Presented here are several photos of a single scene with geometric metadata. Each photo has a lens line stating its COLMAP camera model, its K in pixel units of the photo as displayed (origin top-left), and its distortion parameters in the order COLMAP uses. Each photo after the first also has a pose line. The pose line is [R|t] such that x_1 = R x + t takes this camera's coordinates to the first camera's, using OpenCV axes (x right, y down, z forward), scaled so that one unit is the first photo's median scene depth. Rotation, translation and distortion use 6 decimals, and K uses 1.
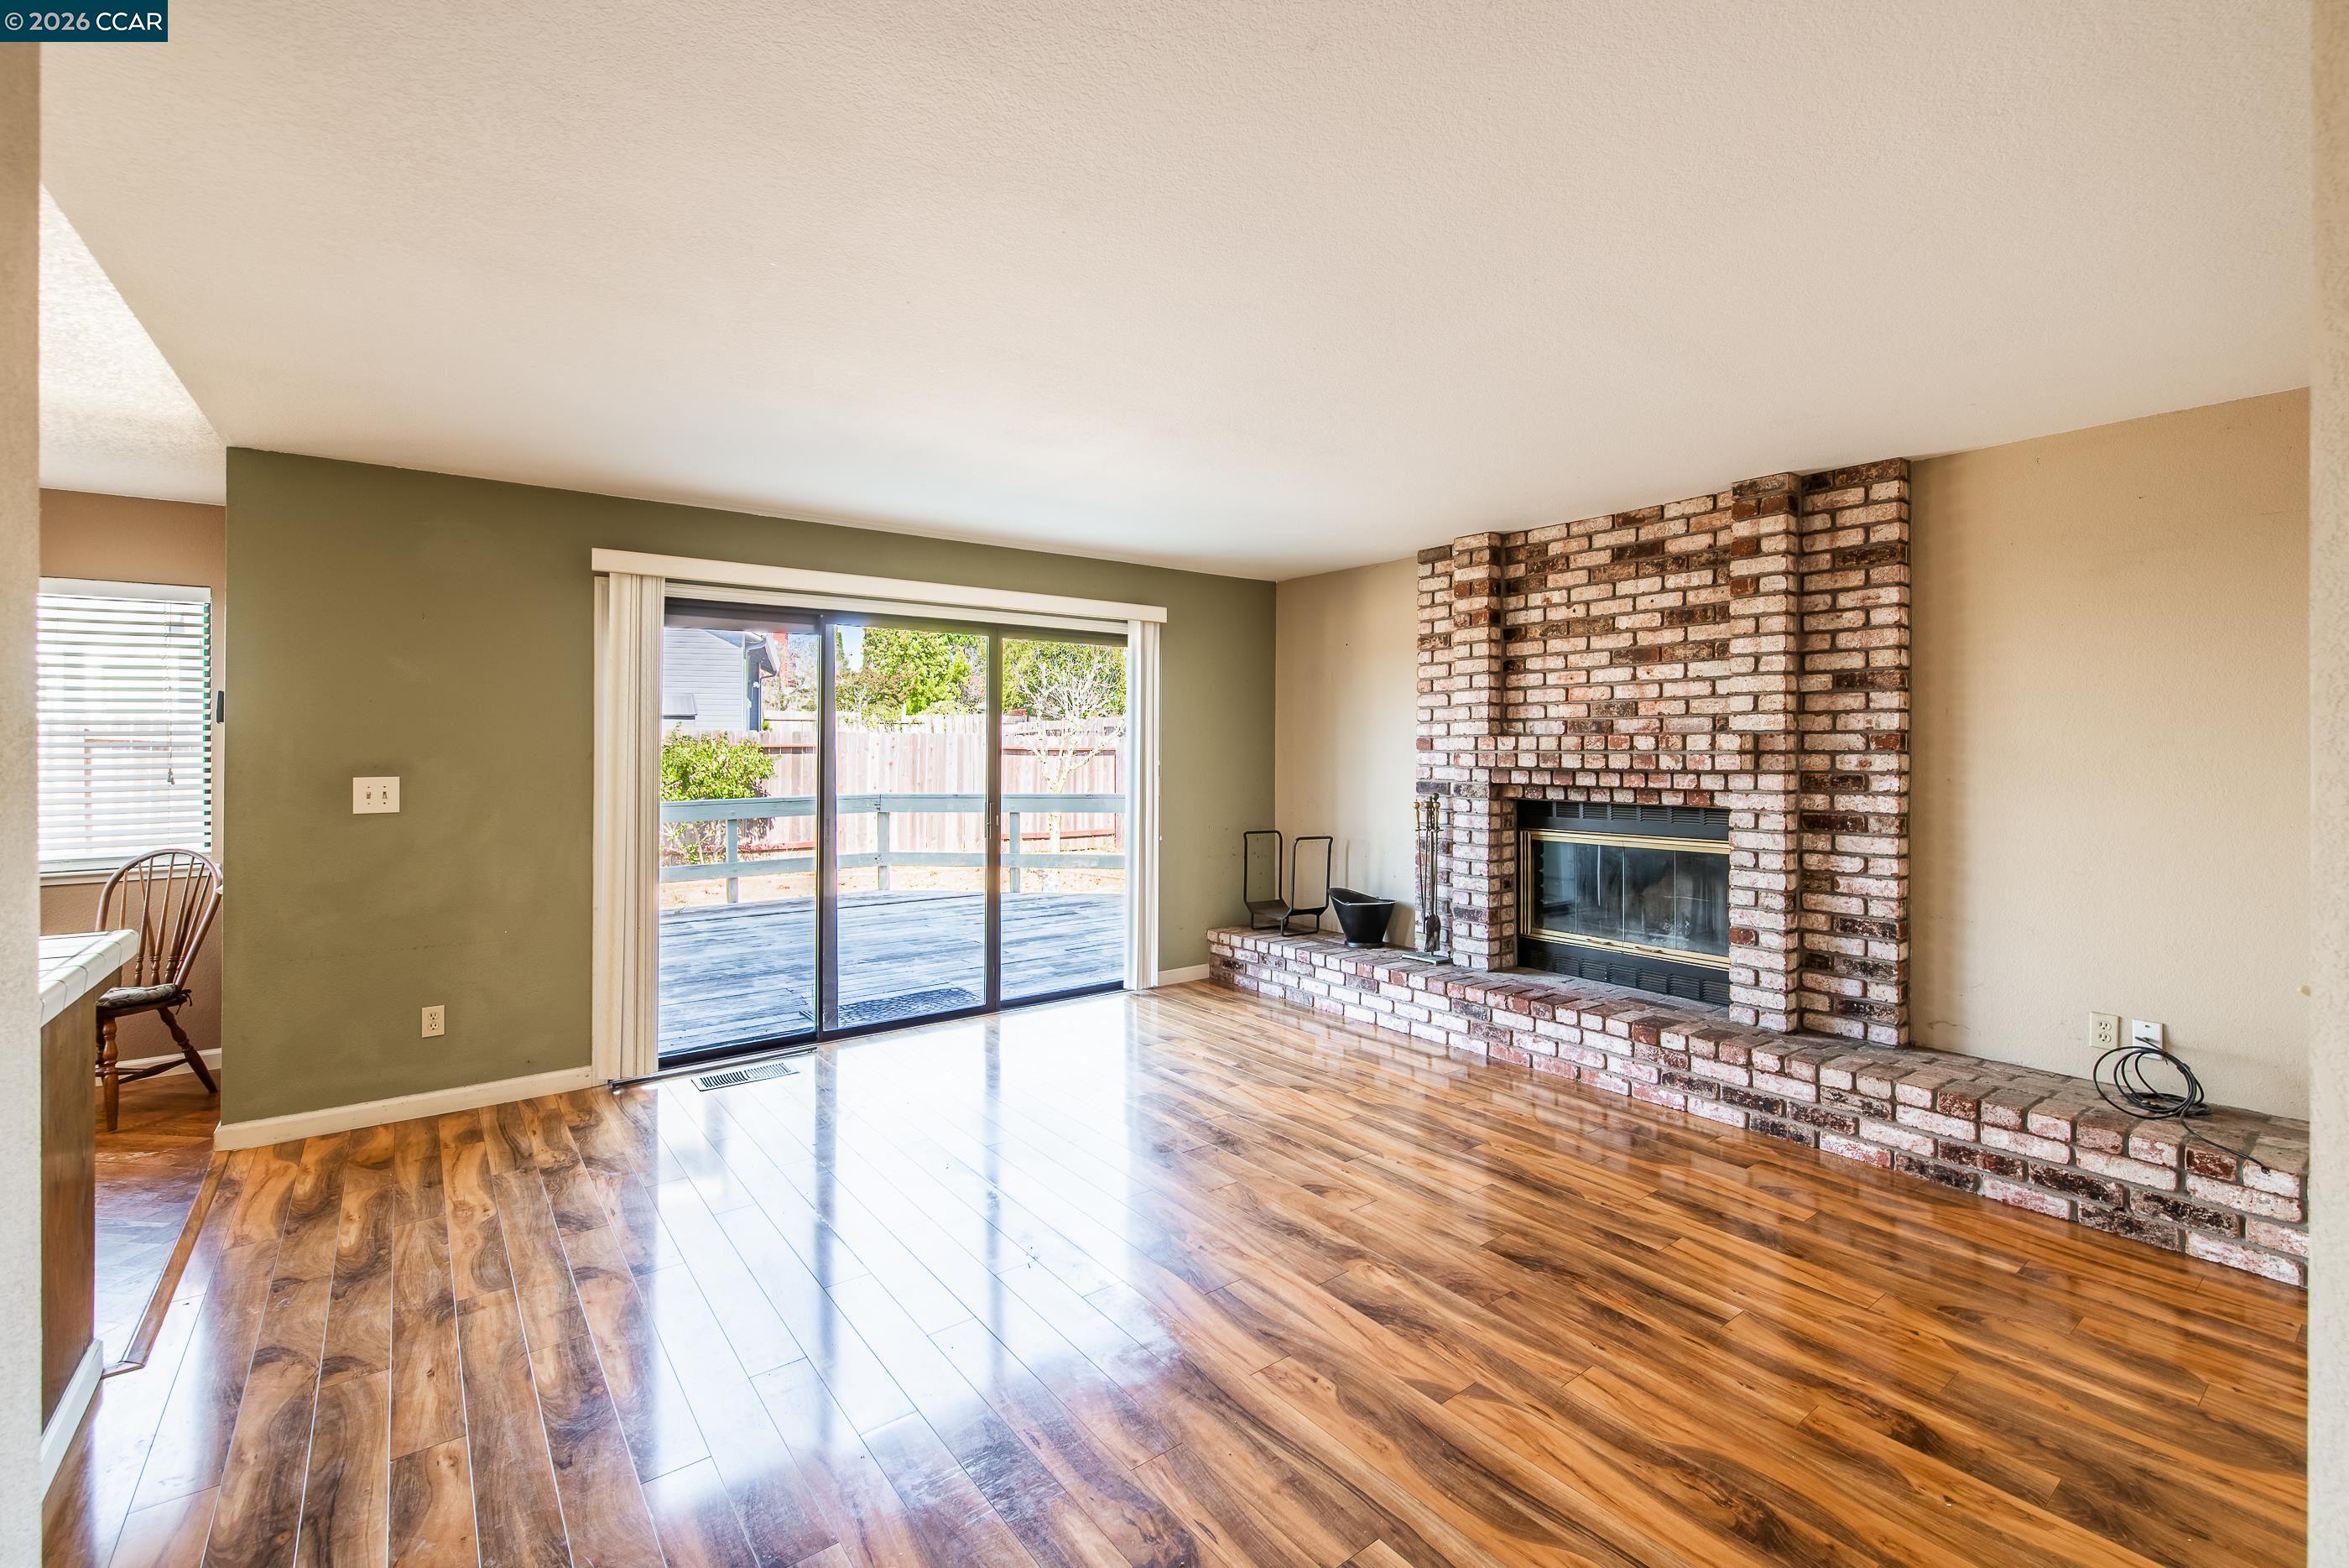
lens RADIAL K [[1030.2, 0, 1198.6], [0, 1030.2, 740.2], [0, 0, 1]] dist [0.002346, -0.000693]
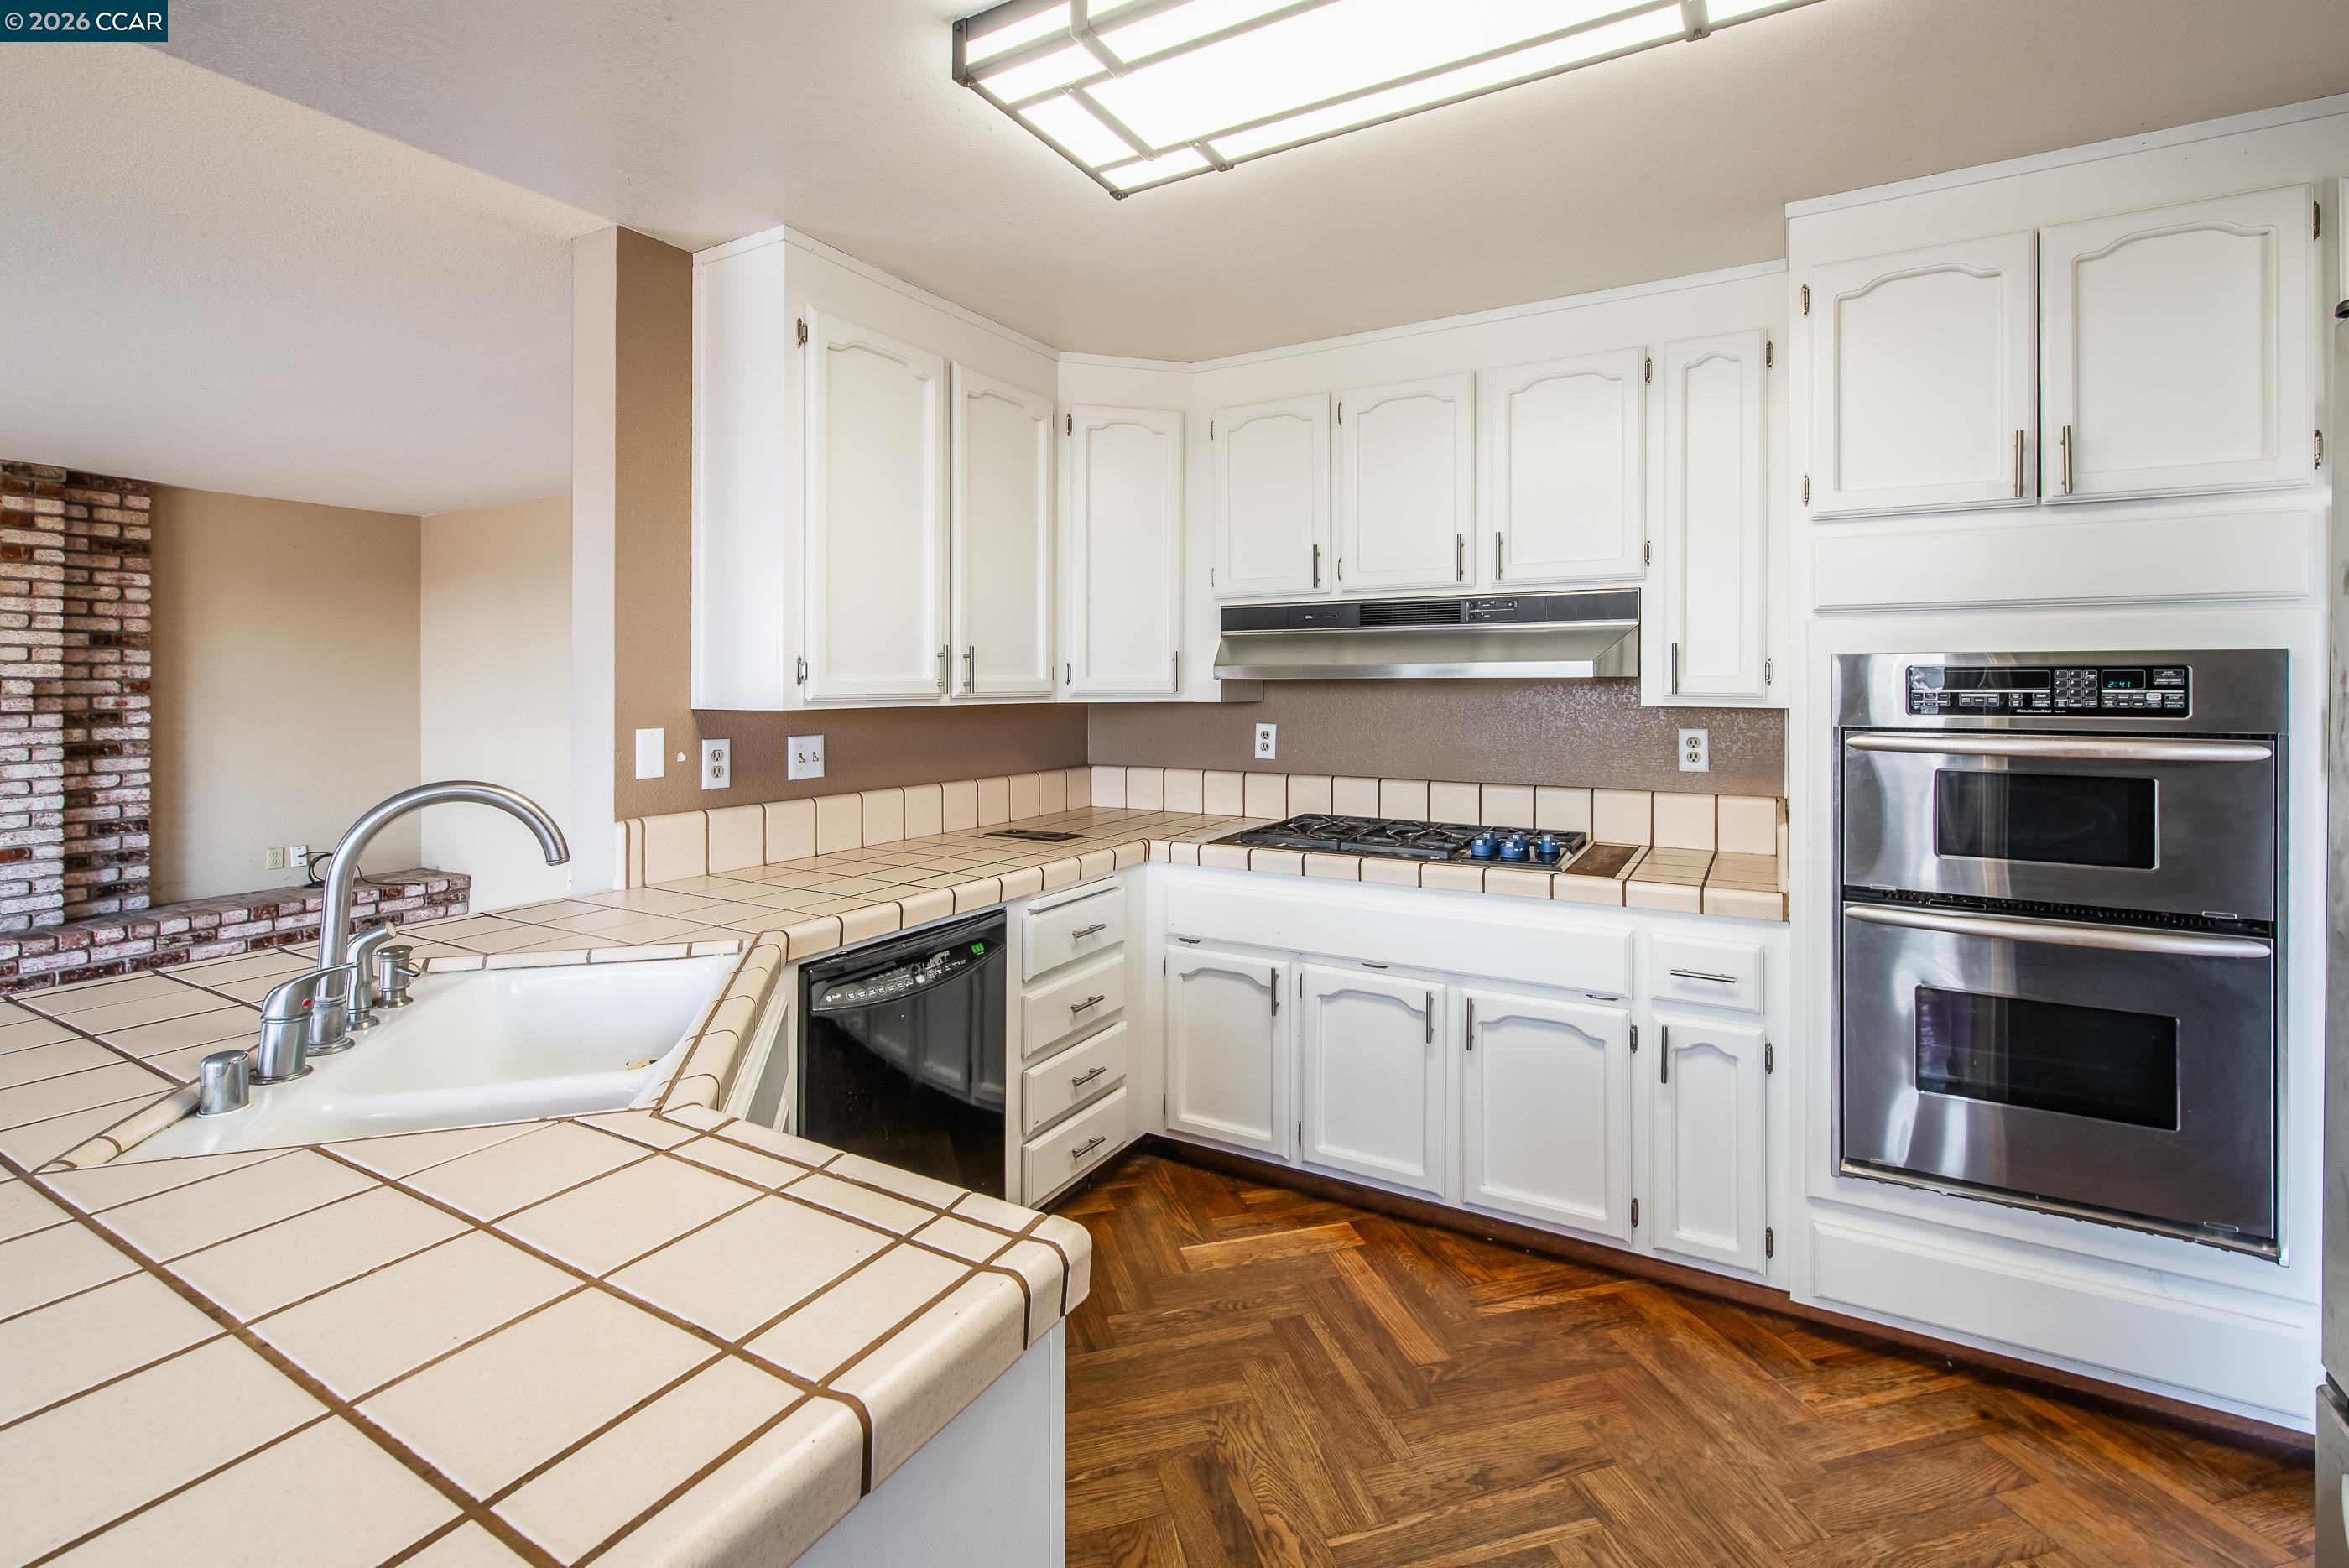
lens RADIAL K [[1030.2, 0, 1176.8], [0, 1030.2, 674.9], [0, 0, 1]] dist [0.002346, -0.000693]
pose [[-0.377148, 0.008526, 0.926114, -1.063325], [-0.002899, 0.999942, -0.010386, -0.003967], [-0.926148, -0.006602, -0.377102, 0.233882]]
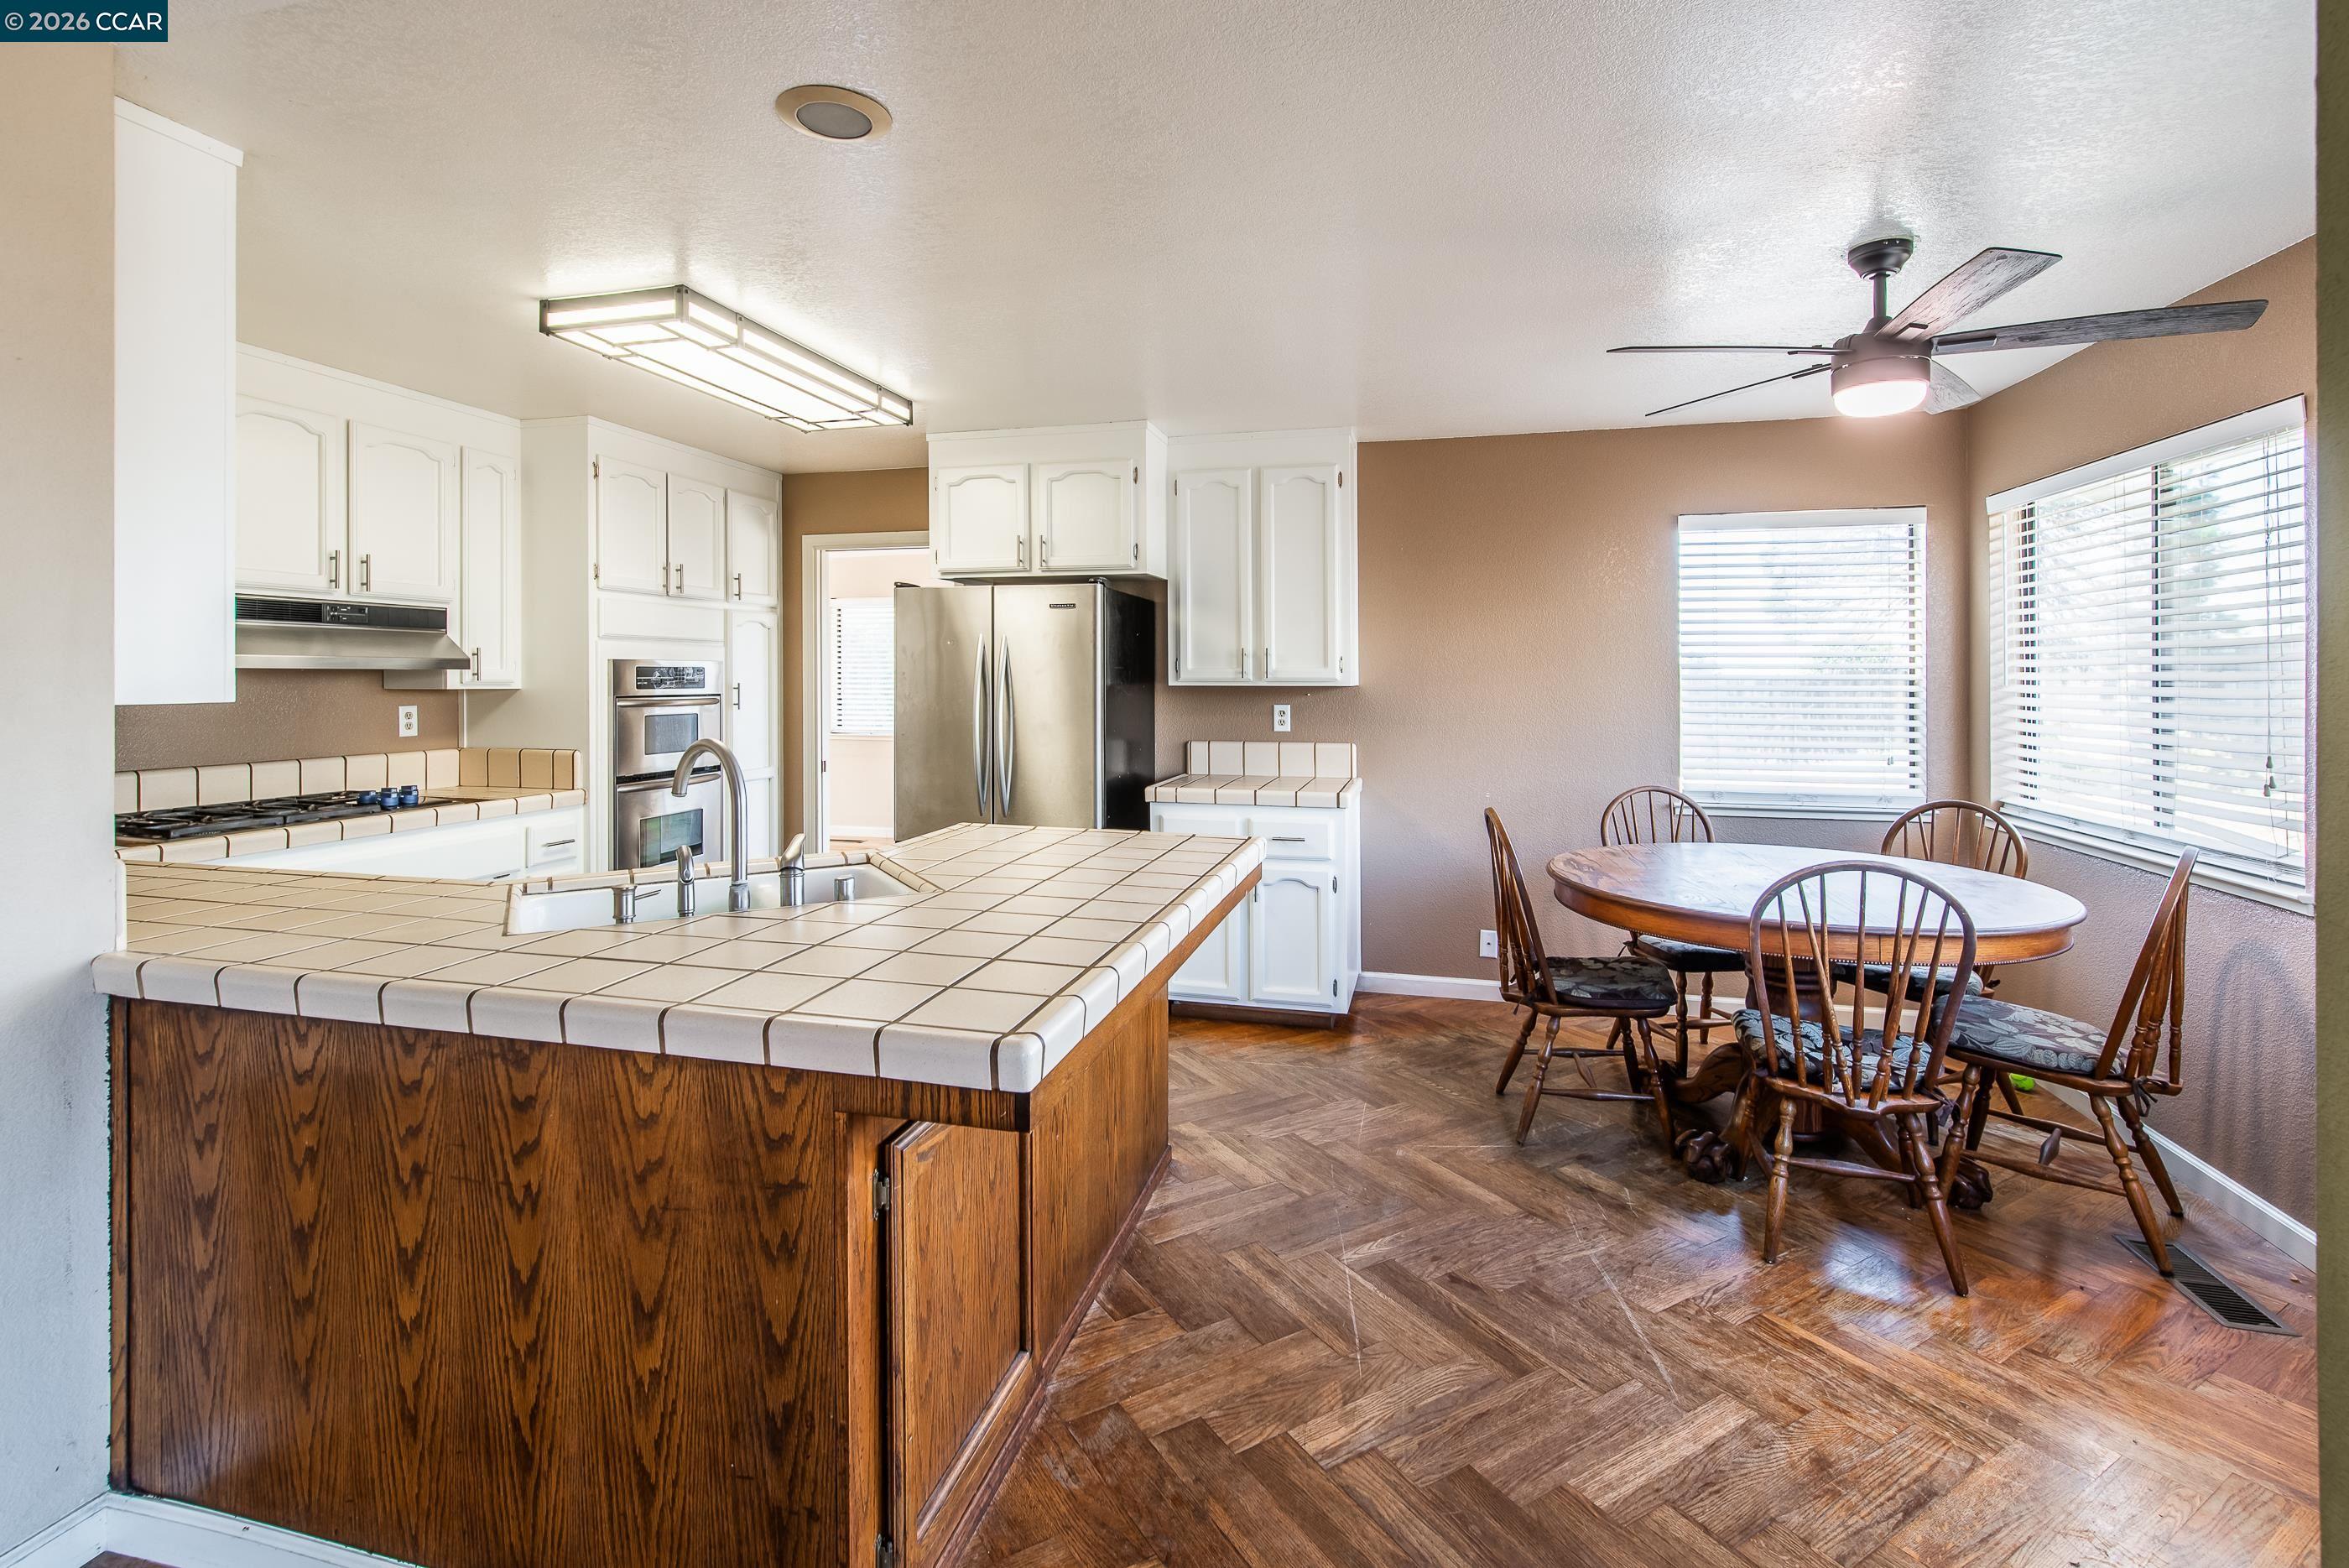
lens RADIAL K [[1030.2, 0, 1166.5], [0, 1030.2, 681.5], [0, 0, 1]] dist [0.002346, -0.000693]
pose [[-0.797576, 0.001178, -0.603218, -0.490361], [0.003188, 0.999992, -0.002262, 0.004904], [0.603211, -0.003728, -0.797573, 0.906235]]
